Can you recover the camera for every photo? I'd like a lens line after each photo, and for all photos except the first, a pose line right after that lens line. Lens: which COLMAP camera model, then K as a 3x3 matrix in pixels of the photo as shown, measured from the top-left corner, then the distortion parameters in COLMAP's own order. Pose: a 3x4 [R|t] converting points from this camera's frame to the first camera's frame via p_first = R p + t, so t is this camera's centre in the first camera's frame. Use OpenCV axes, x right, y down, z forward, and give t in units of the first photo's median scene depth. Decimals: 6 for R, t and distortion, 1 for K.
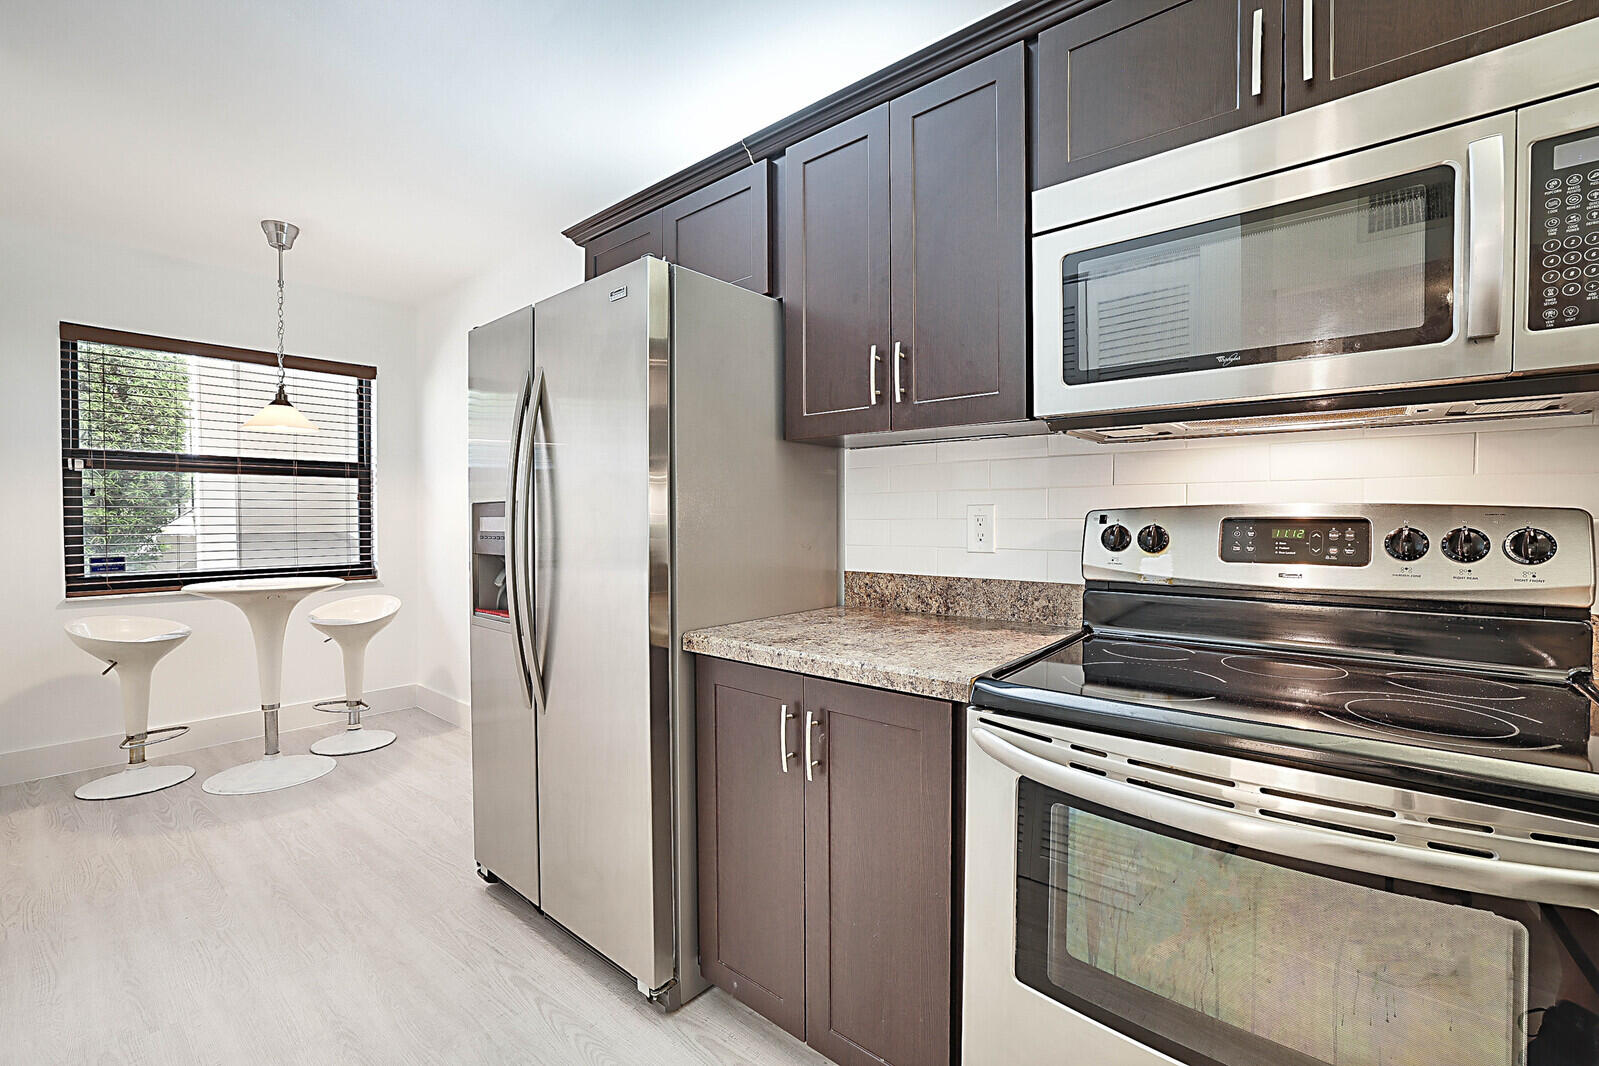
lens RADIAL K [[695.8, 0, 797.9], [0, 695.8, 531.3], [0, 0, 1]] dist [-0.043412, 0.022217]
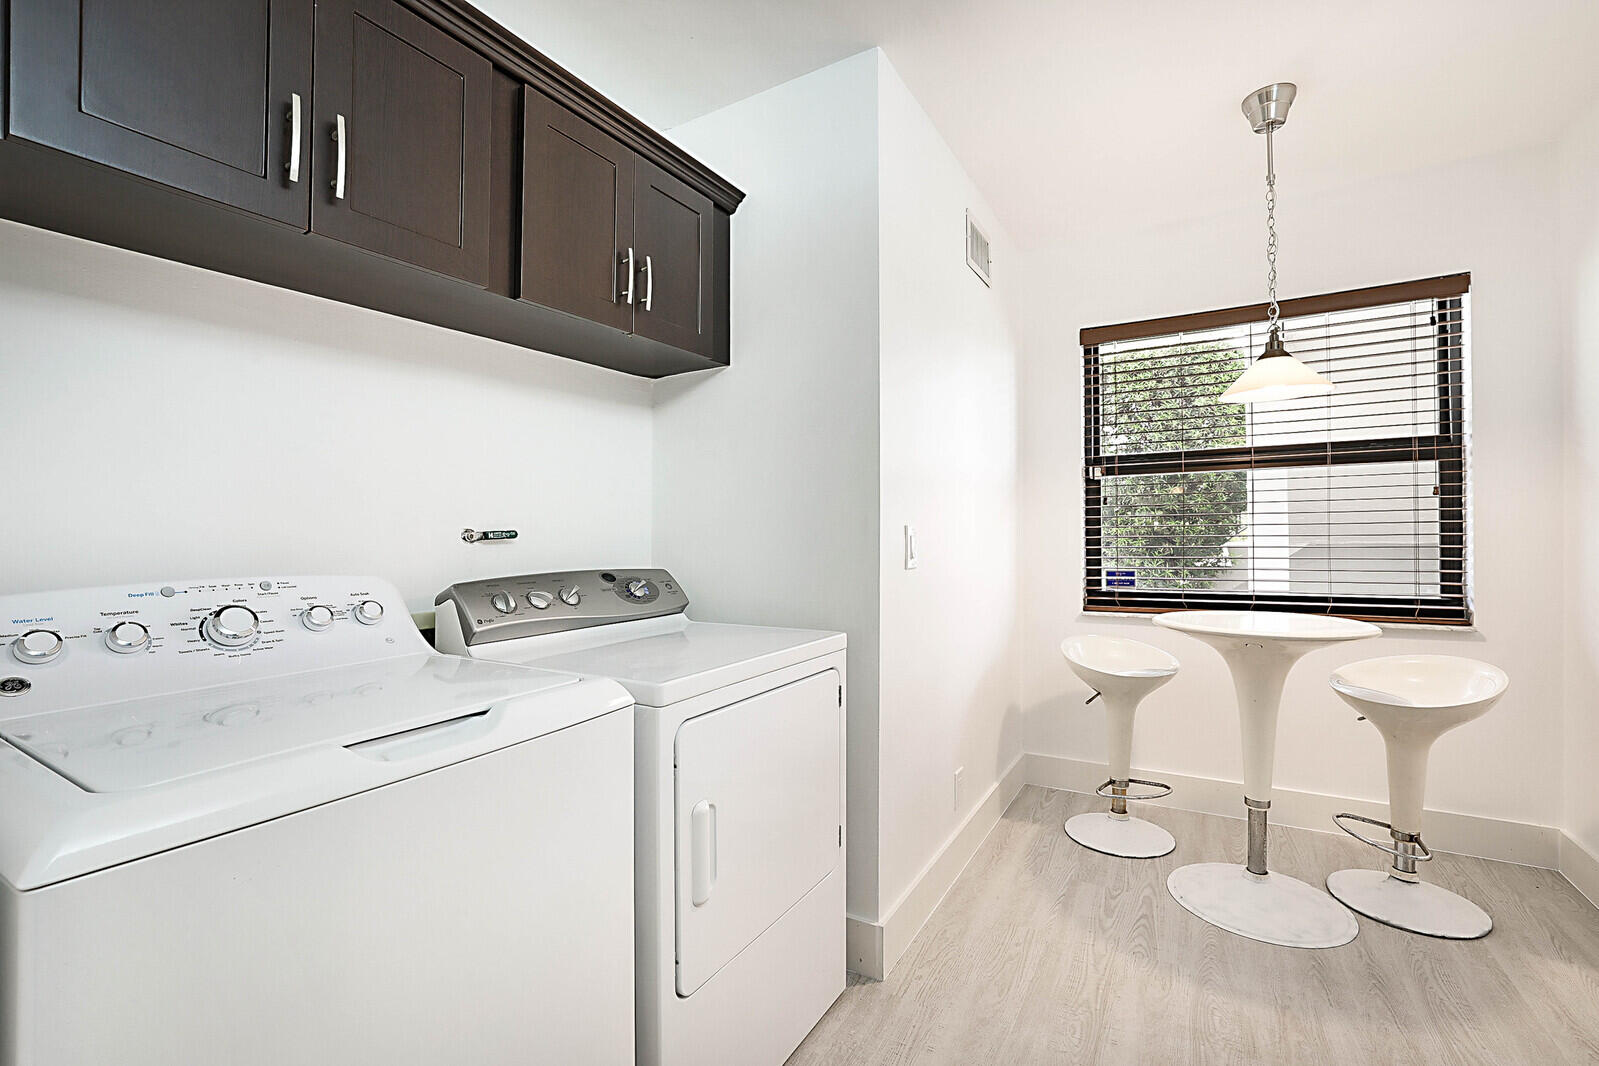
lens RADIAL K [[695.8, 0, 797.9], [0, 695.8, 531.3], [0, 0, 1]] dist [-0.043412, 0.022217]
pose [[0.167577, -0.003233, -0.985854, -0.163825], [-0.007314, 0.999963, -0.004523, -0.007848], [0.985832, 0.007969, 0.167547, 0.408877]]
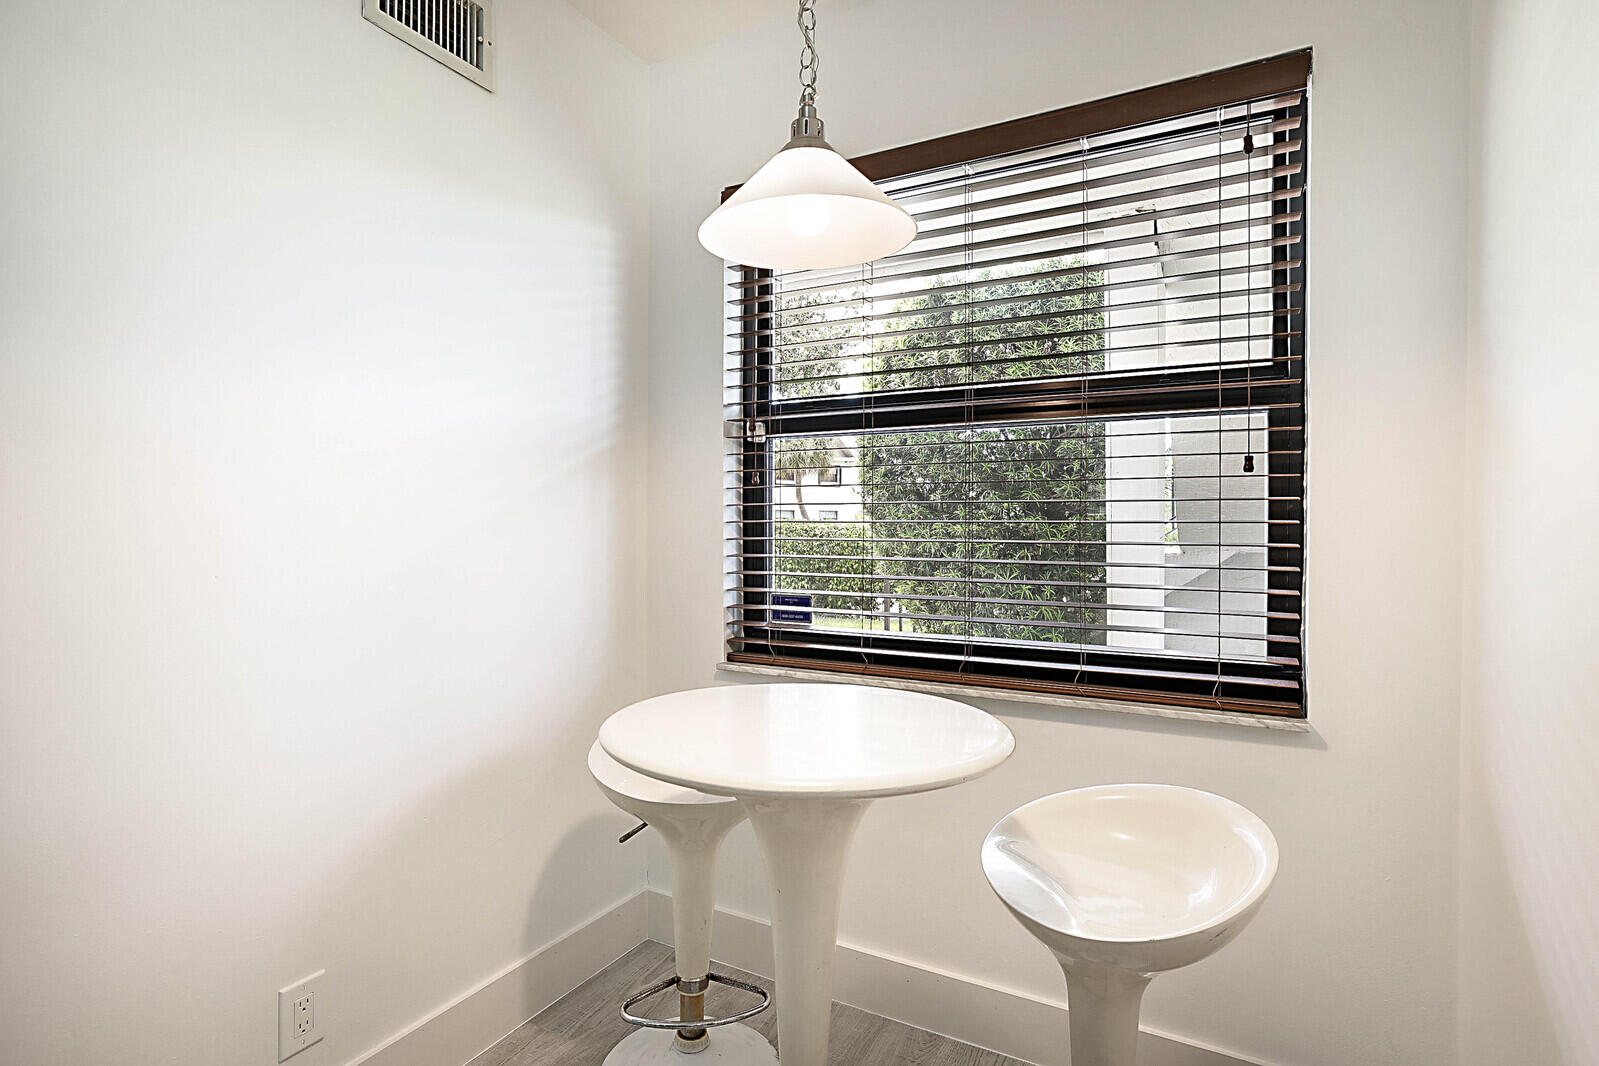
lens RADIAL K [[844.8, 0, 798.1], [0, 844.8, 526.0], [0, 0, 1]] dist [-0.004563, -0.000487]
pose [[0.155400, 0.011482, -0.987785, -0.341040], [-0.019624, 0.999771, 0.008534, -0.024011], [0.987657, 0.018058, 0.155590, 0.892229]]
